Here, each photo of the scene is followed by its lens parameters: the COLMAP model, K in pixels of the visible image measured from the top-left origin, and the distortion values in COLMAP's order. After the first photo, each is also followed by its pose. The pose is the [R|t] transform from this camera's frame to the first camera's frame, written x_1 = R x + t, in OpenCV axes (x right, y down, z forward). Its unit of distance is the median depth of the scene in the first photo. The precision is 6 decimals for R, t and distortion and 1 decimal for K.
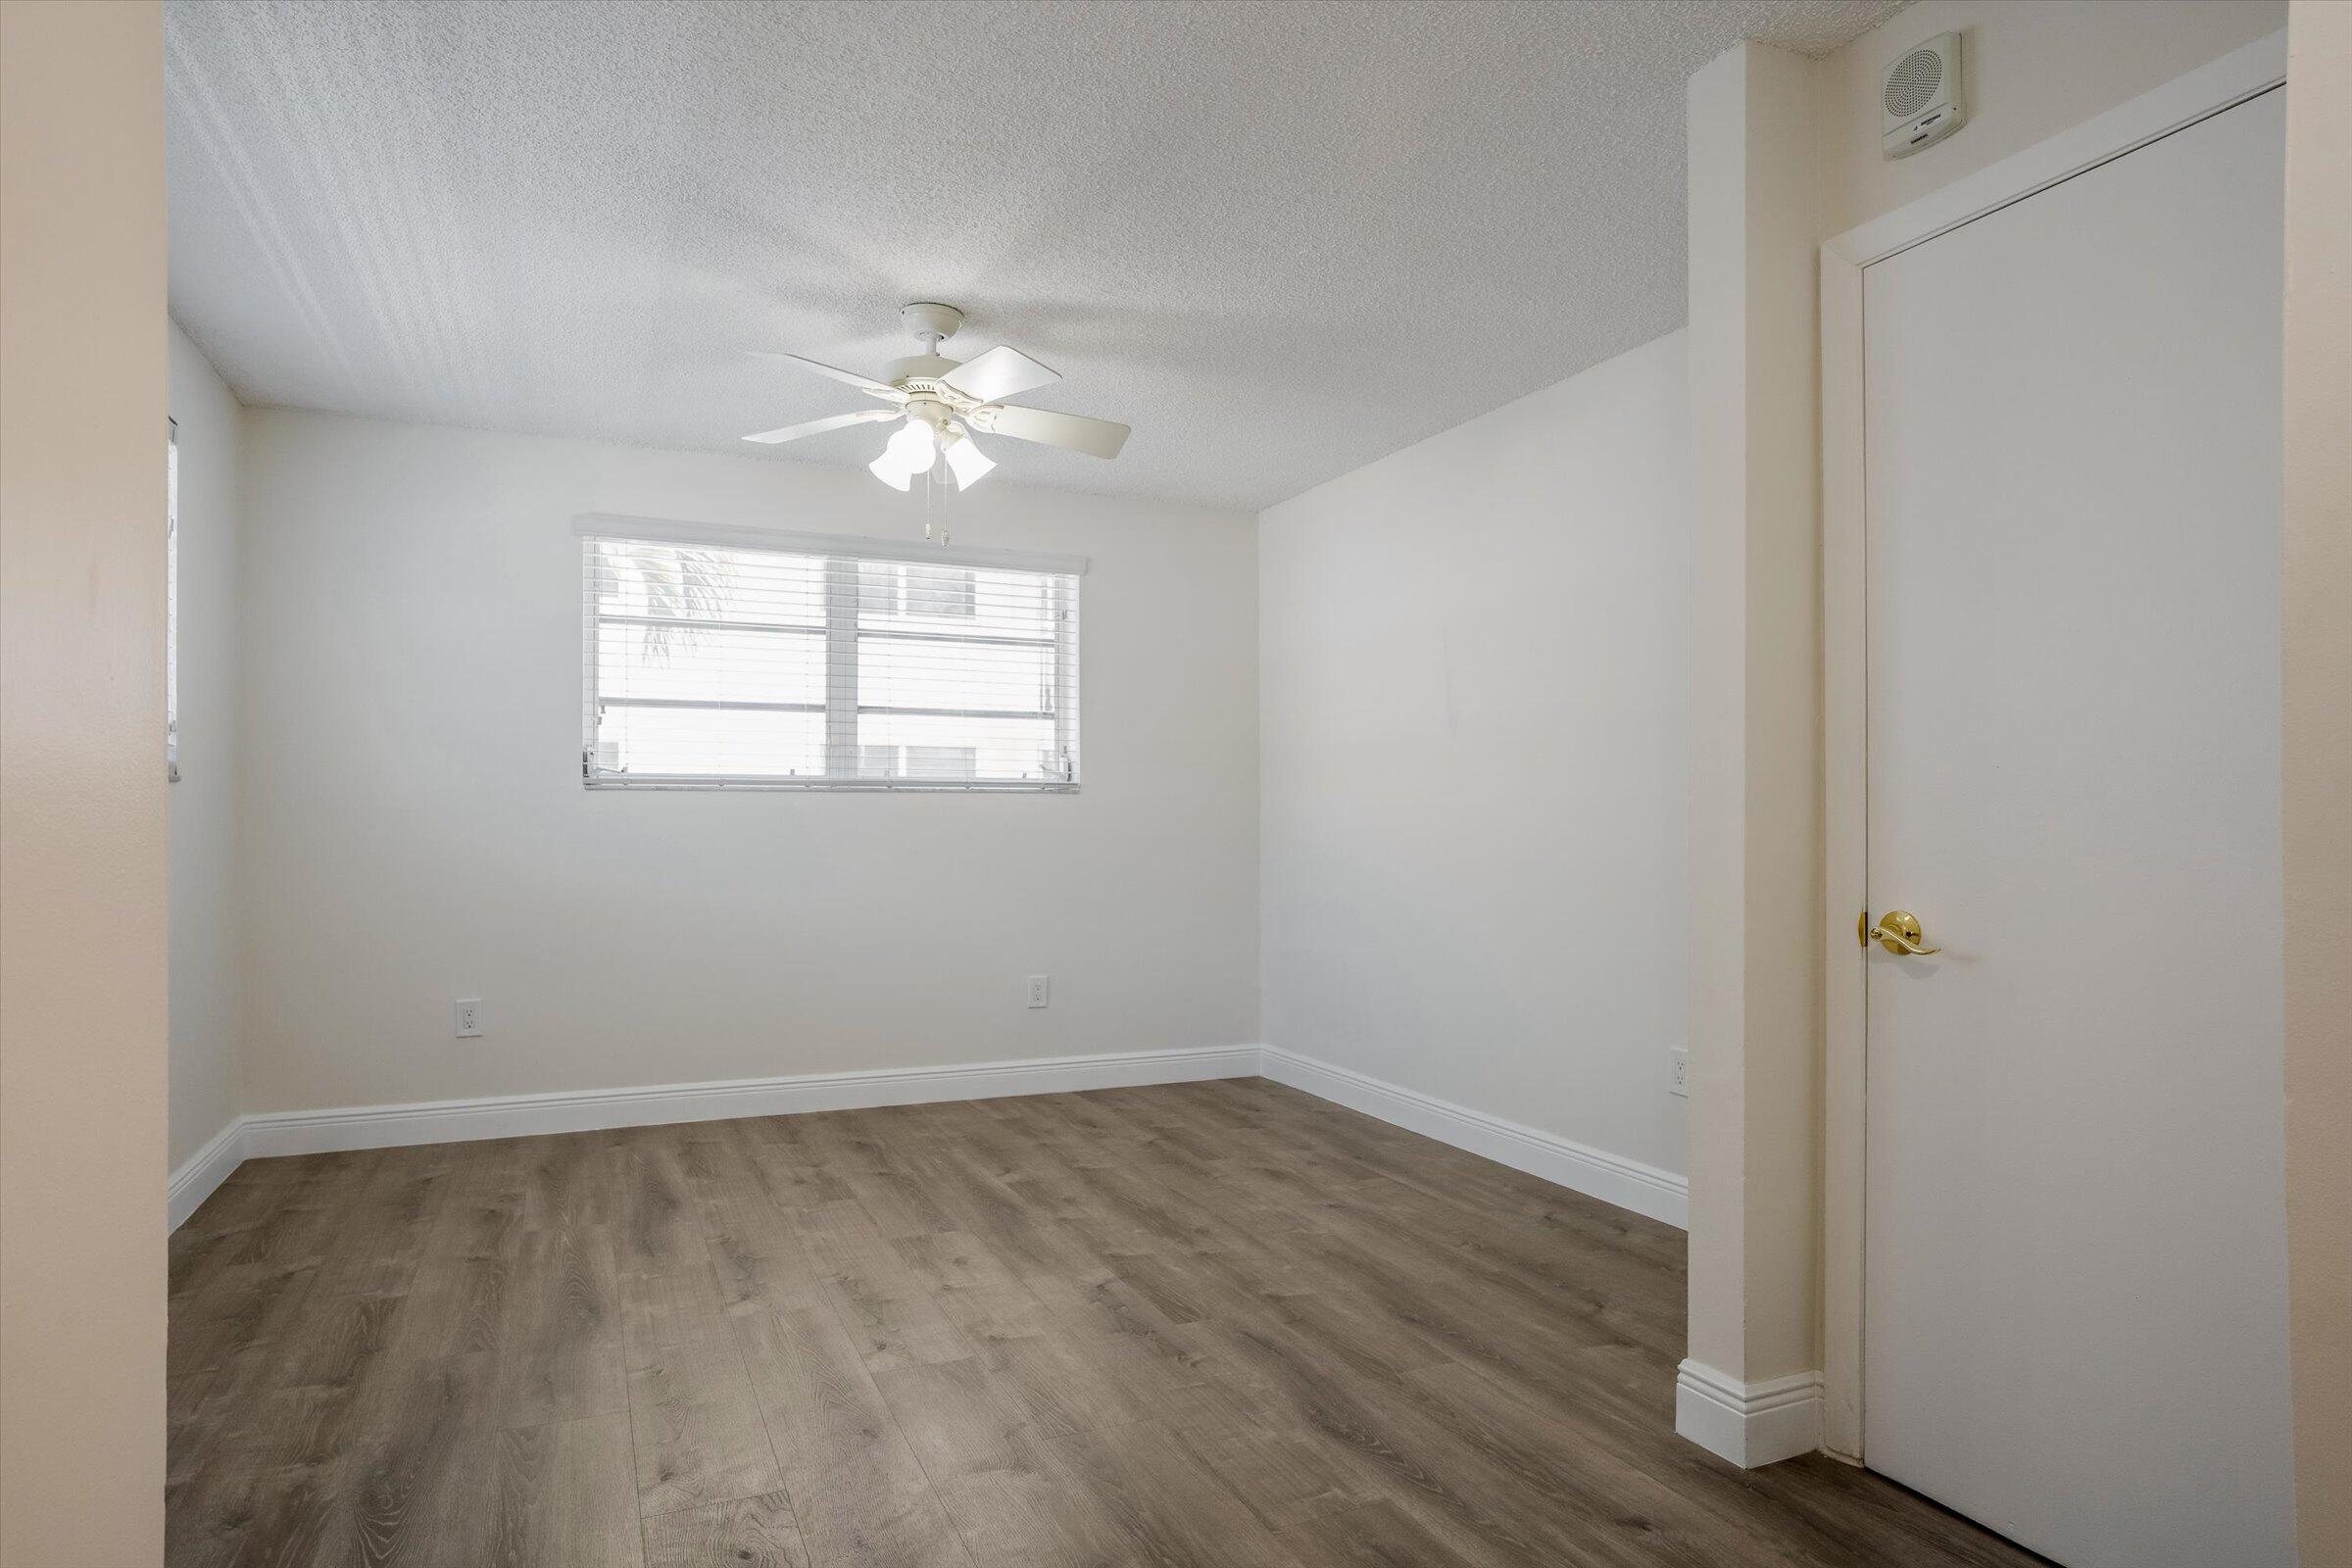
lens RADIAL K [[1300.6, 0, 1171.1], [0, 1300.6, 820.8], [0, 0, 1]] dist [-0.061155, 0.041315]
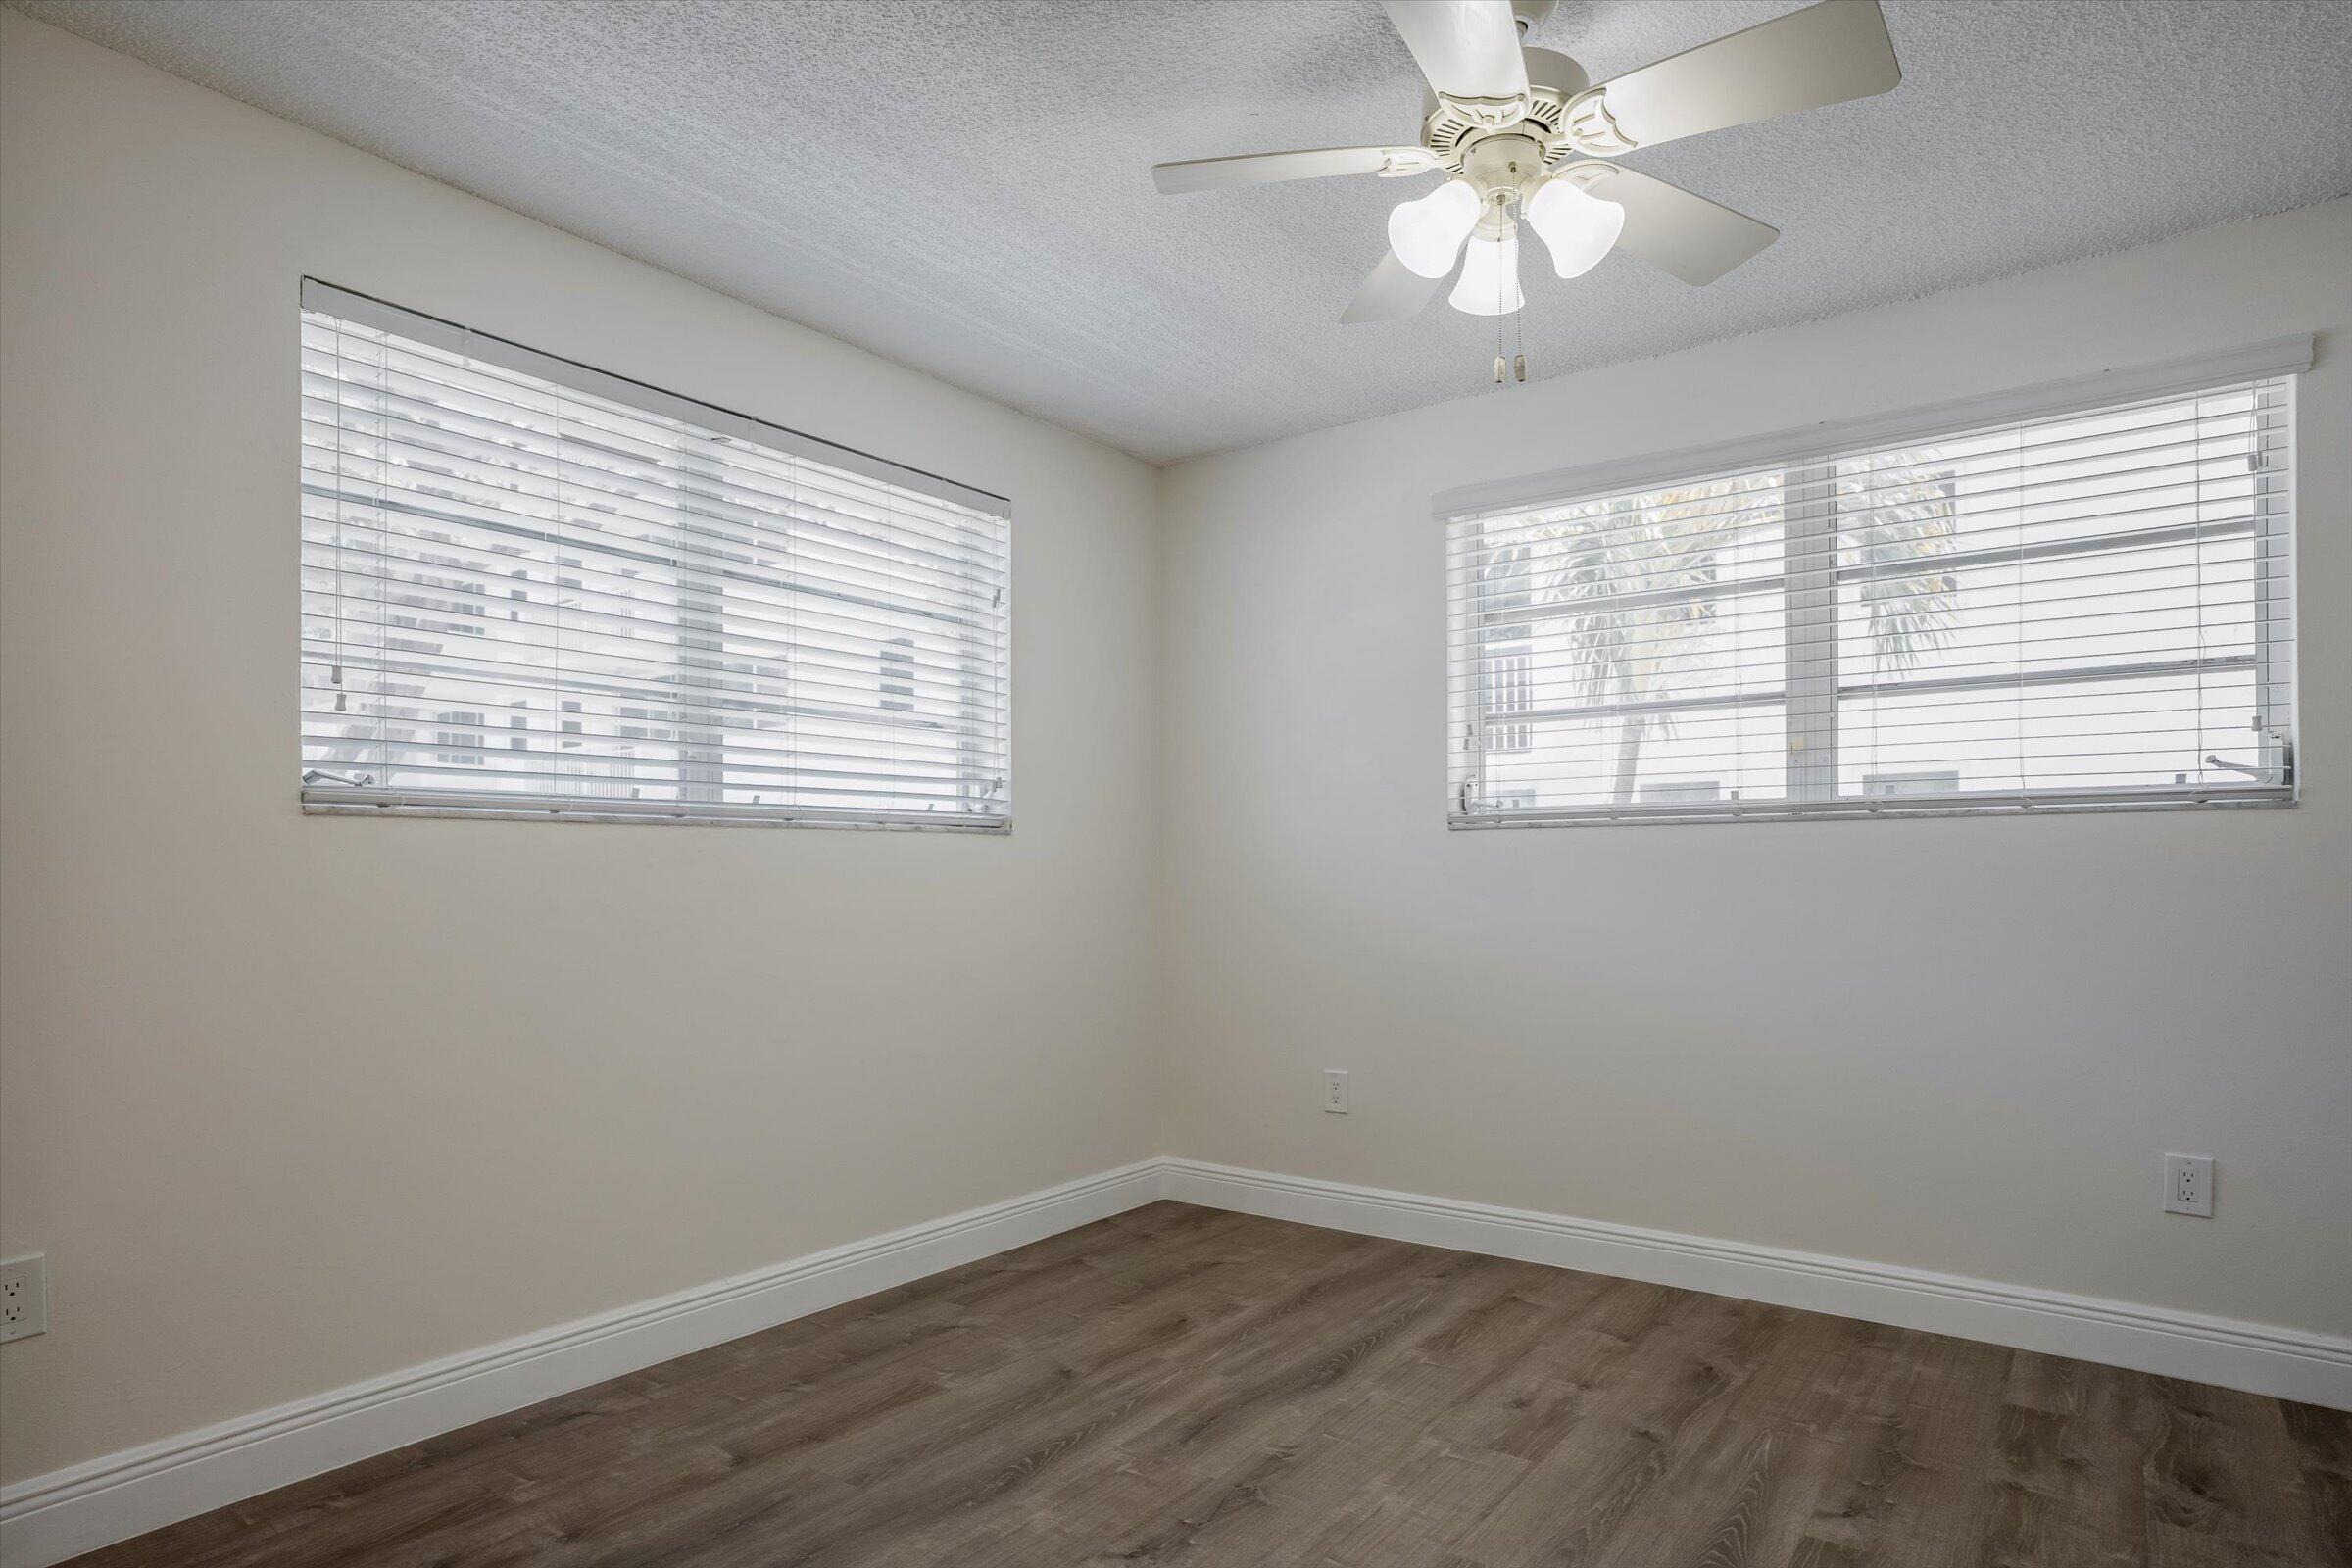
lens RADIAL K [[1344.4, 0, 1170.9], [0, 1344.4, 855.1], [0, 0, 1]] dist [-0.055611, 0.049138]
pose [[0.473979, -0.012314, -0.880450, 0.234401], [0.006262, 0.999924, -0.010614, 0.000310], [0.880514, -0.000482, 0.474020, 0.500467]]
